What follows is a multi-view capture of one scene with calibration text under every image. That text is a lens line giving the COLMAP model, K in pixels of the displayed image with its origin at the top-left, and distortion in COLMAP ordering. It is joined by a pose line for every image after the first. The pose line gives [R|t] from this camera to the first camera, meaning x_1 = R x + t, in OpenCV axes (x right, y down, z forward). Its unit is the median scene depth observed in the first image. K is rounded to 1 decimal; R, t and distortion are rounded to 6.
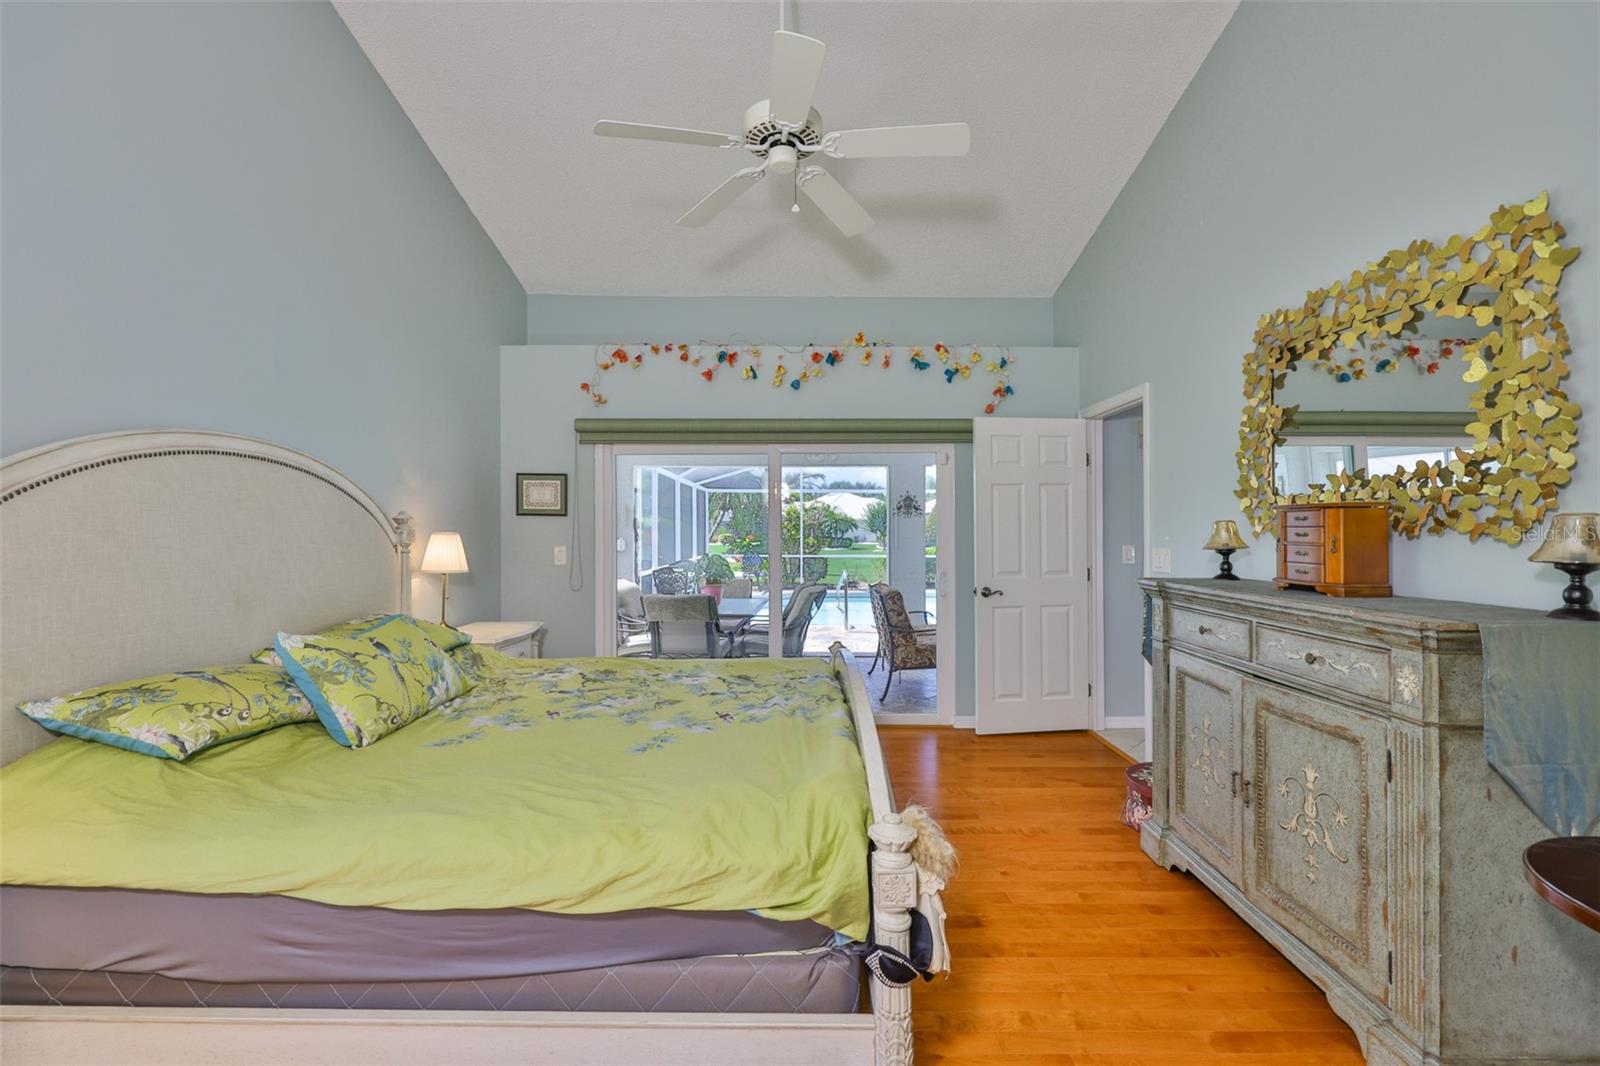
lens RADIAL K [[660.2, 0, 792.7], [0, 660.2, 532.7], [0, 0, 1]] dist [0.000423, 0.000027]
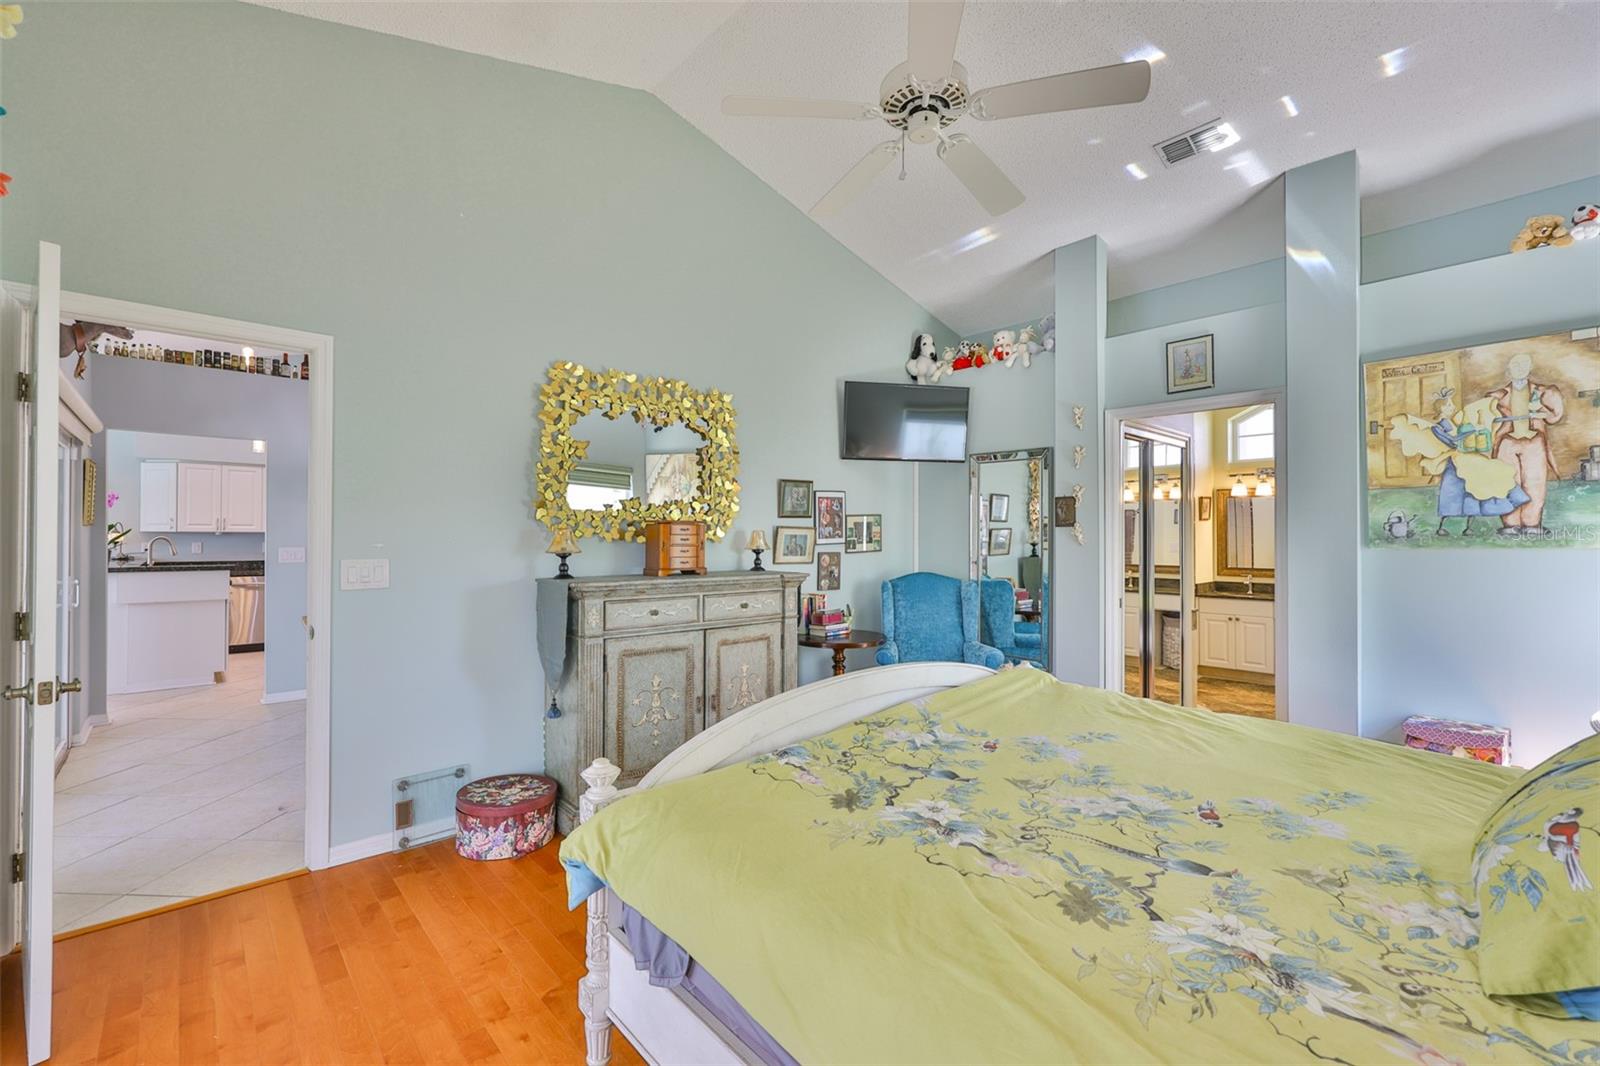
lens RADIAL K [[679.8, 0, 796.0], [0, 679.8, 532.3], [0, 0, 1]] dist [-0.001641, -0.000270]
pose [[-0.676506, 0.006766, 0.736406, -0.572241], [0.001874, 0.999970, -0.007466, -0.001314], [-0.736435, -0.003670, -0.676499, 1.726374]]
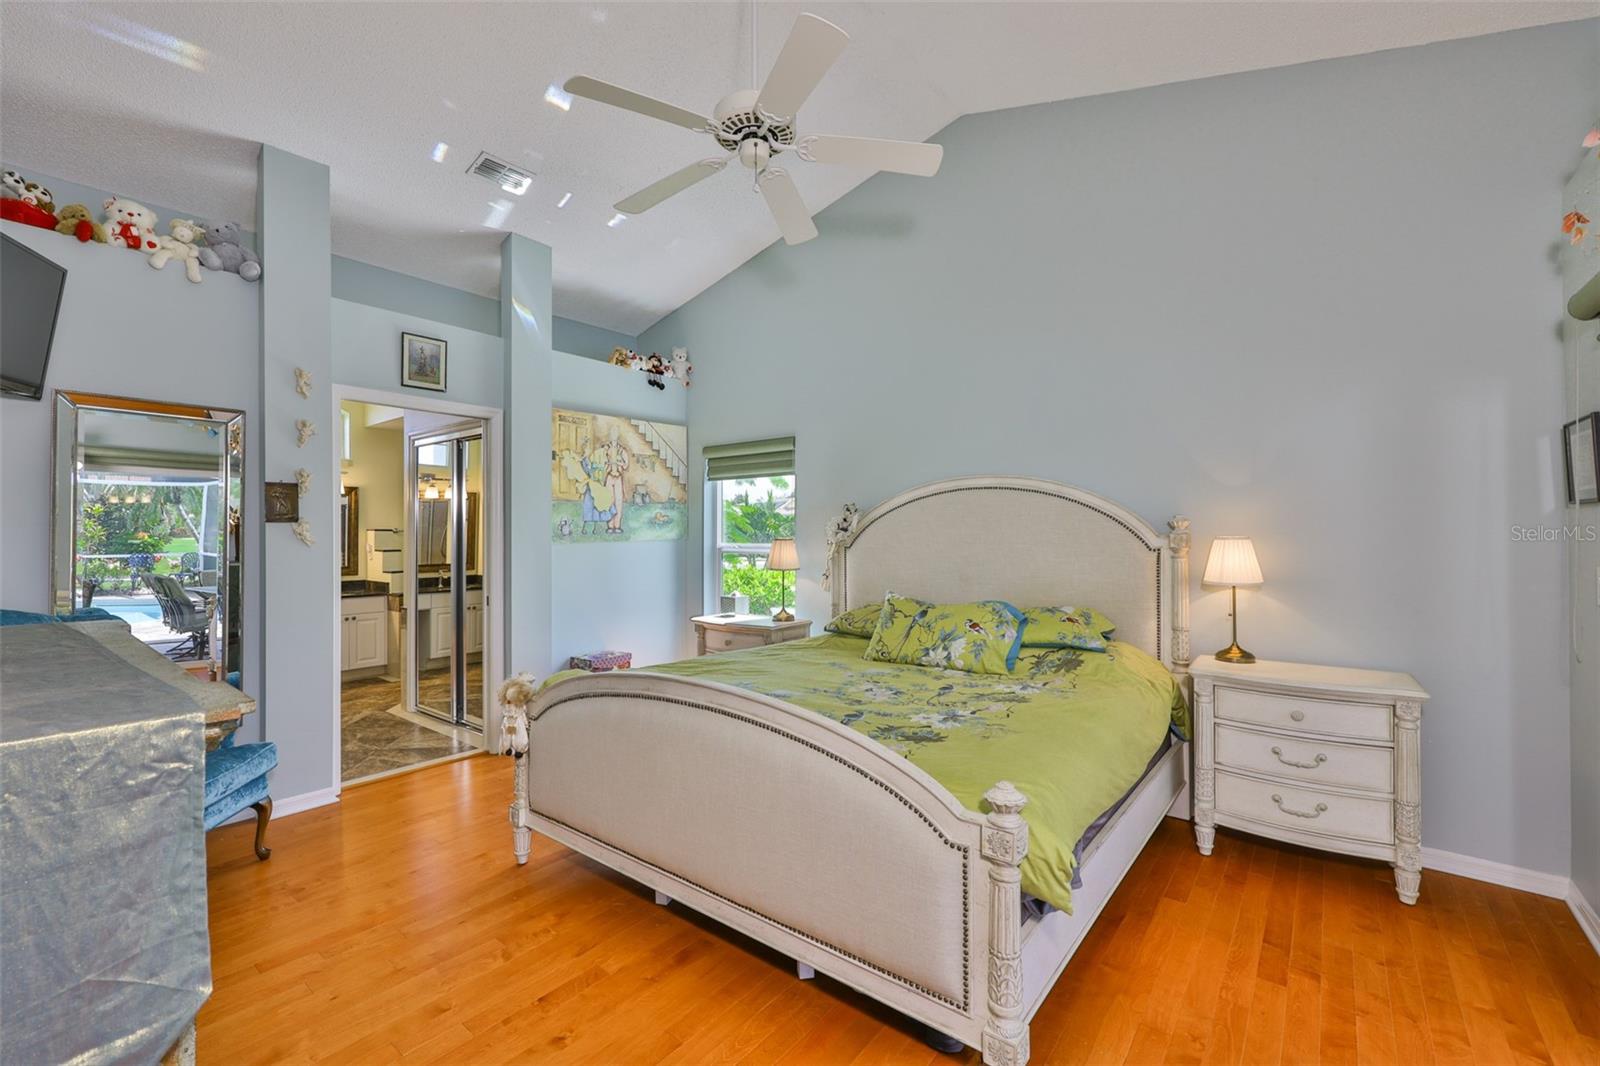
lens RADIAL K [[681.1, 0, 795.2], [0, 681.1, 535.6], [0, 0, 1]] dist [0.001540, 0.000321]
pose [[-0.612939, 0.005613, -0.790110, 0.729881], [0.000109, 0.999975, 0.007020, -0.010858], [0.790130, 0.004217, -0.612924, 1.637089]]
